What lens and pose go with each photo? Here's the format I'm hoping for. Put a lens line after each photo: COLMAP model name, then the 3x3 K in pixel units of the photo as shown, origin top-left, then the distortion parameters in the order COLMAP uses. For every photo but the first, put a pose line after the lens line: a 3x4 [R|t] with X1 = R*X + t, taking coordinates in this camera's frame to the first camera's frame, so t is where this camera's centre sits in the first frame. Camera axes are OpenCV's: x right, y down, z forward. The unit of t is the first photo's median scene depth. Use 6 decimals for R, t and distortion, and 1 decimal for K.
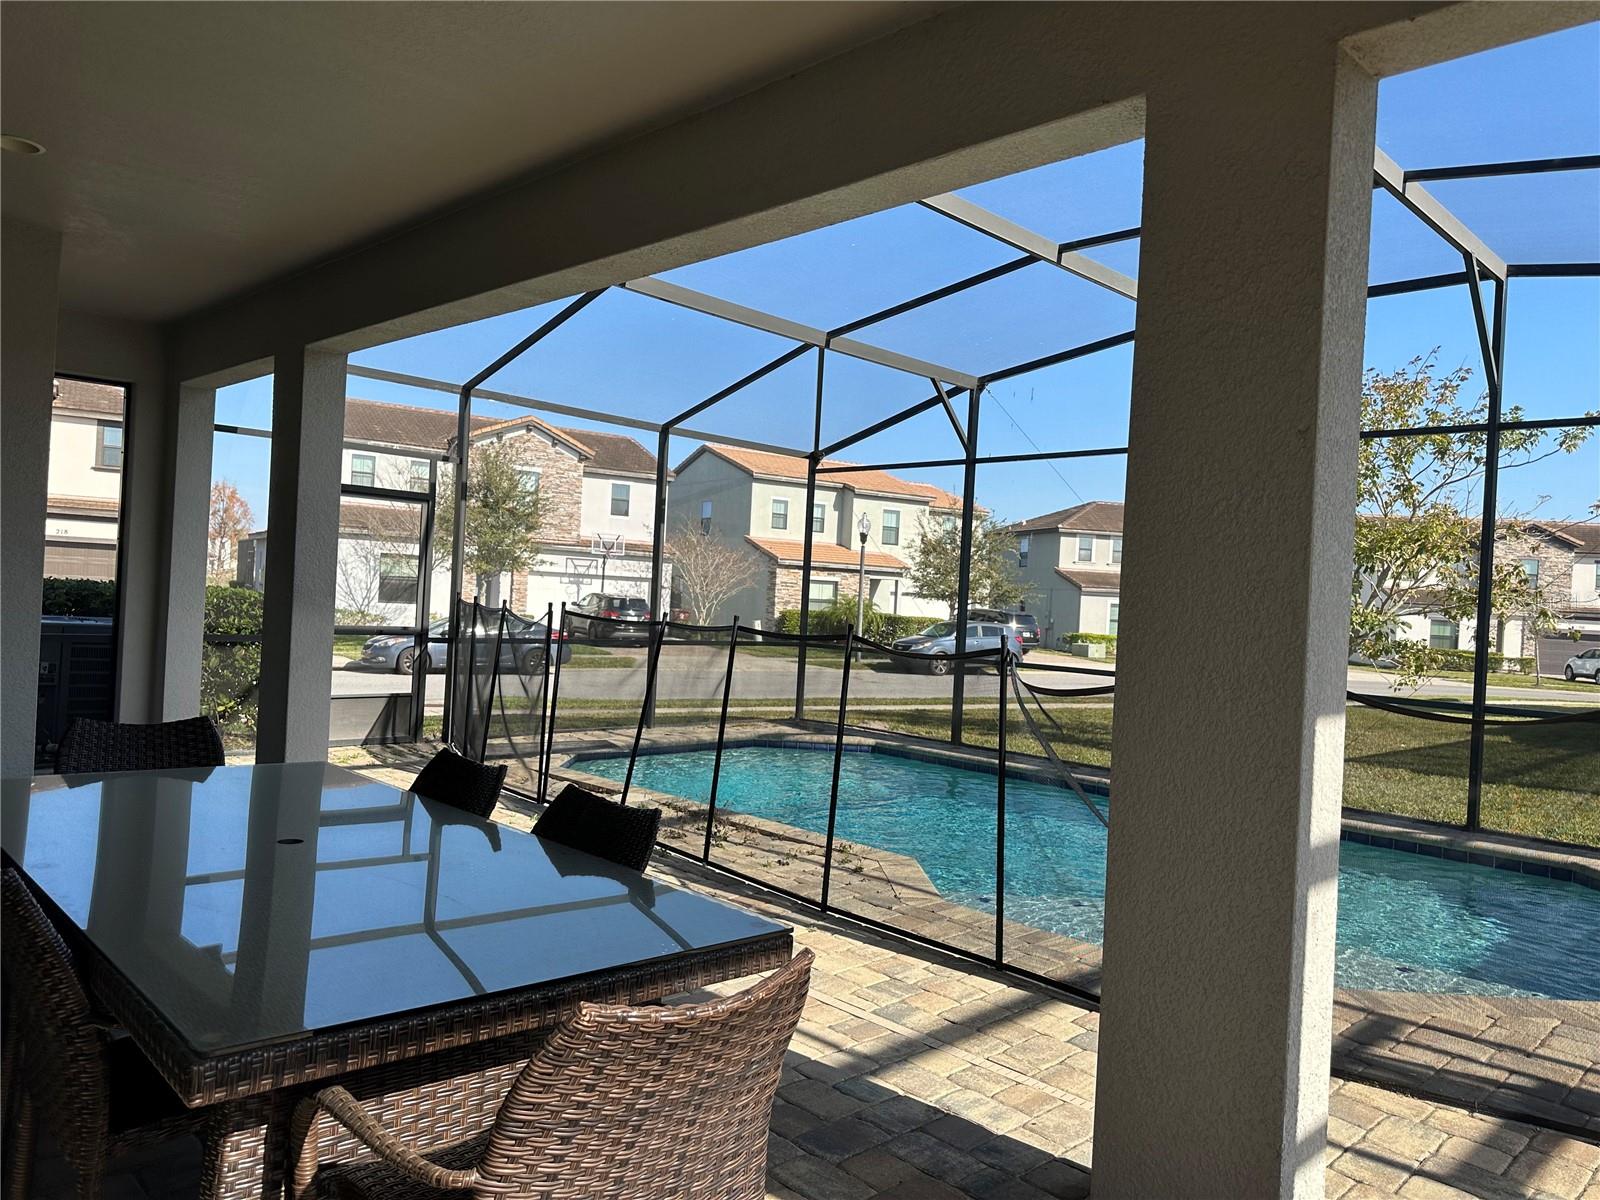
lens RADIAL K [[1129.1, 0, 799.1], [0, 1129.1, 608.0], [0, 0, 1]] dist [0.093585, -0.100938]
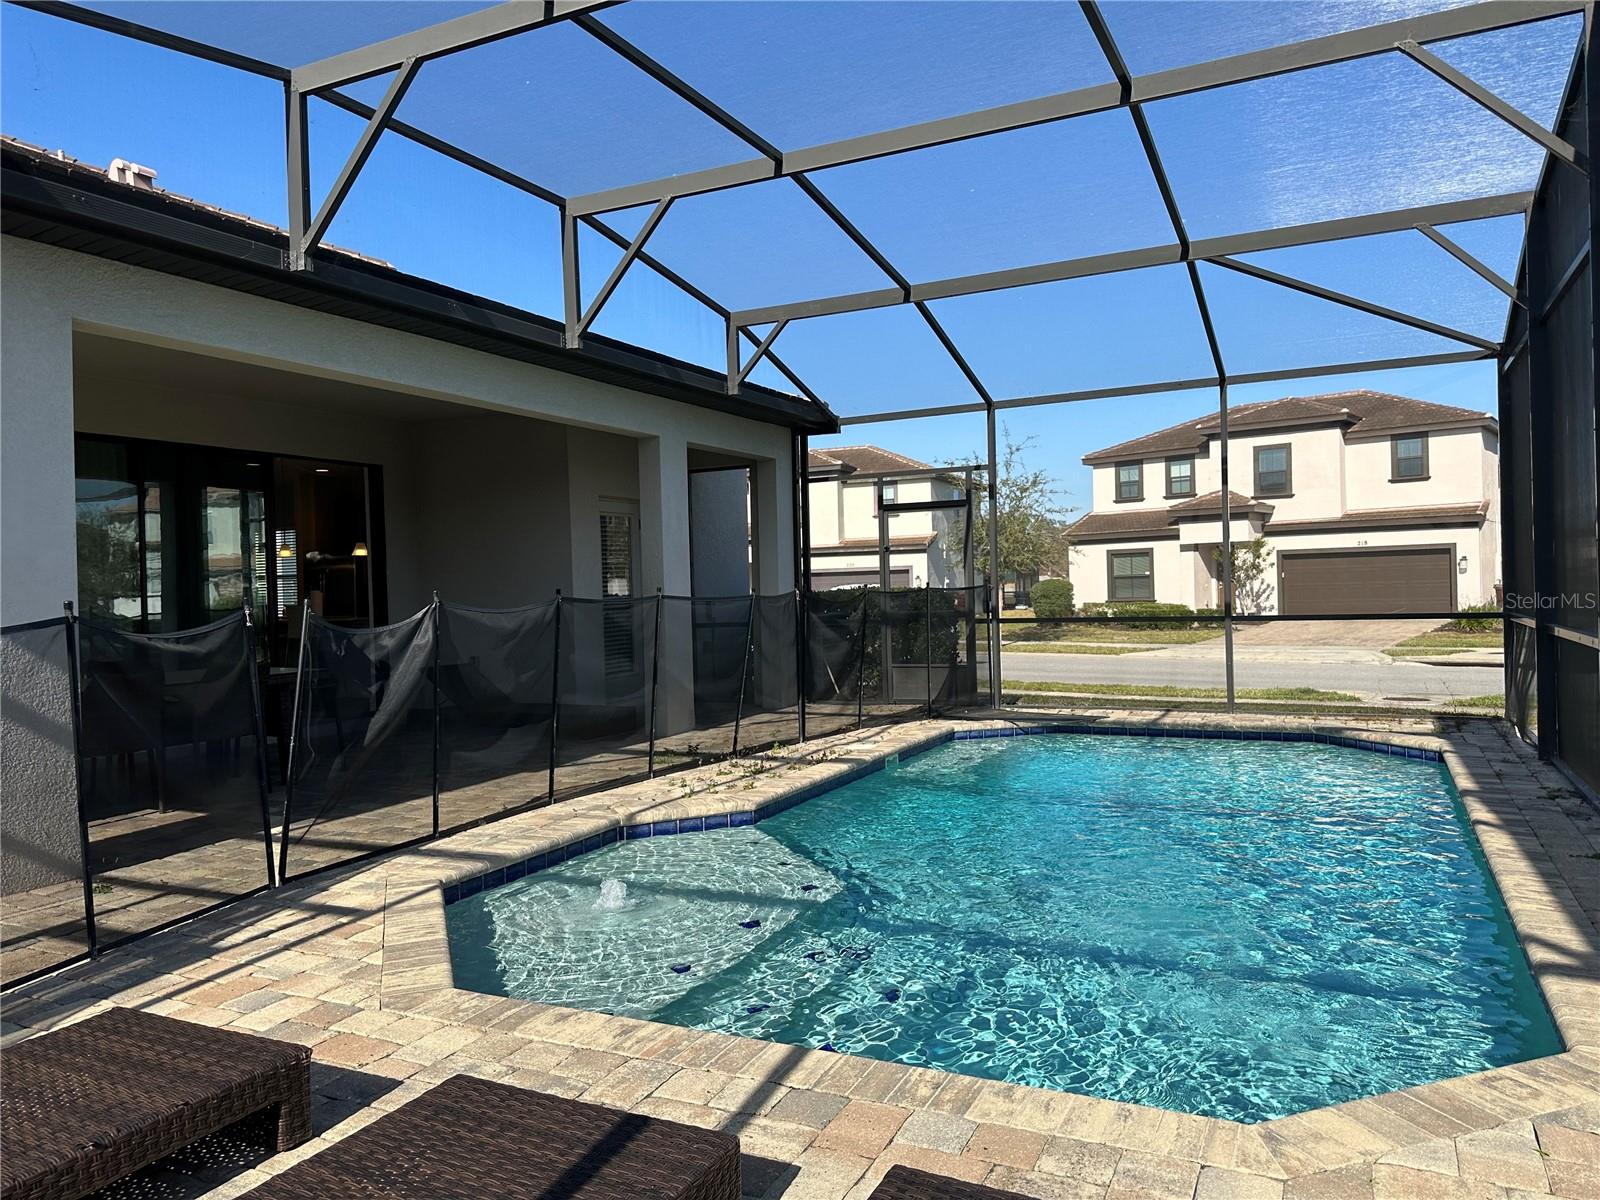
lens RADIAL K [[1124.8, 0, 775.3], [0, 1124.8, 596.3], [0, 0, 1]] dist [0.063107, -0.104228]
pose [[0.277753, -0.054365, -0.959113, 0.198143], [0.033786, 0.998333, -0.046804, 0.013452], [0.960058, -0.019405, 0.279127, 0.126845]]
